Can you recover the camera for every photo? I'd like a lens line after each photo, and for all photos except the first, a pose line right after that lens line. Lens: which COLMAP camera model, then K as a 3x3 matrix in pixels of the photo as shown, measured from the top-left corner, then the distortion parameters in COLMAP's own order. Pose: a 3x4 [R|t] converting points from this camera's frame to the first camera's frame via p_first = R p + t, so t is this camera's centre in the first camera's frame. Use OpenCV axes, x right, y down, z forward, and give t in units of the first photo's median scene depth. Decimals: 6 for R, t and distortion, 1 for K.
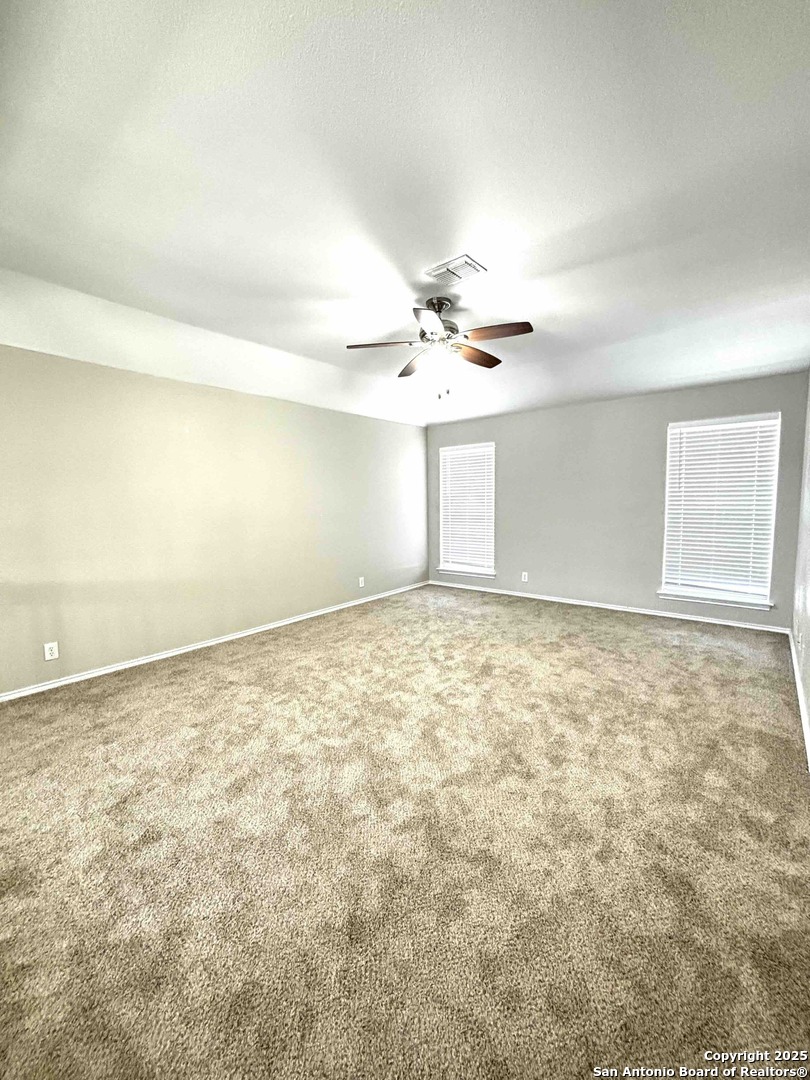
lens RADIAL K [[435.6, 0, 407.1], [0, 435.6, 544.8], [0, 0, 1]] dist [0.041537, -0.000021]
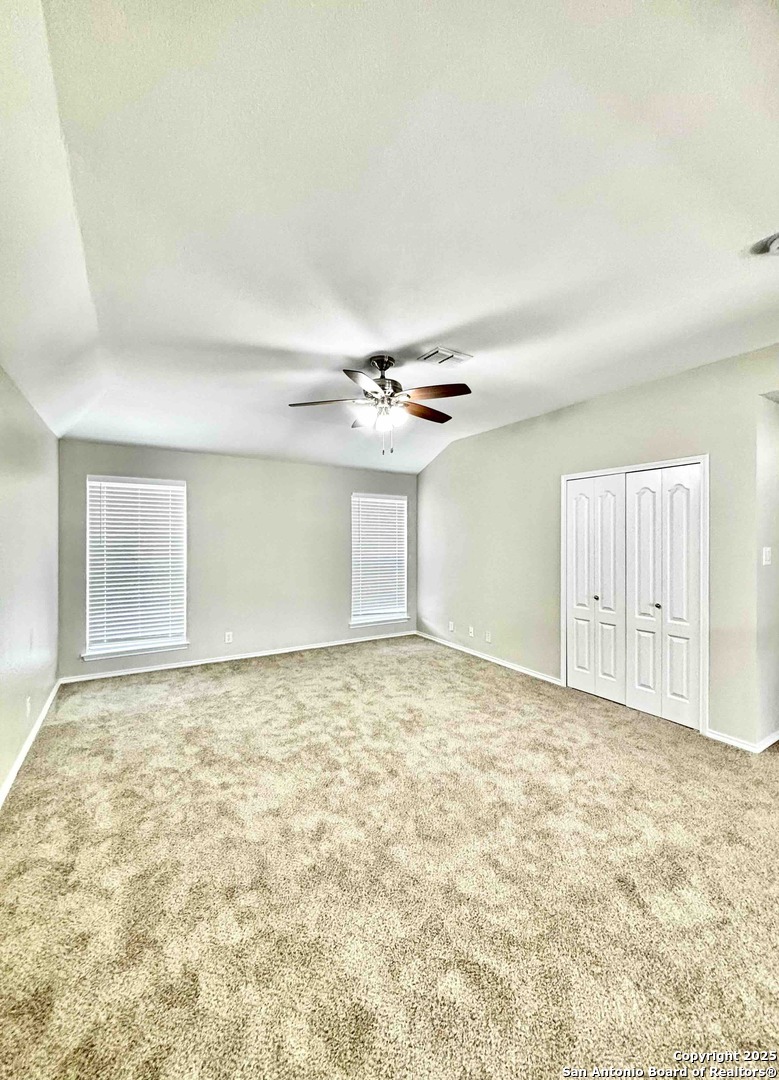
lens RADIAL K [[431.4, 0, 389.5], [0, 431.4, 540.0], [0, 0, 1]] dist [0.000831, -0.000030]
pose [[0.345311, 0.019997, 0.938275, -0.620780], [0.100883, 0.993189, -0.058295, -0.053680], [-0.933050, 0.114786, 0.340942, 0.527531]]
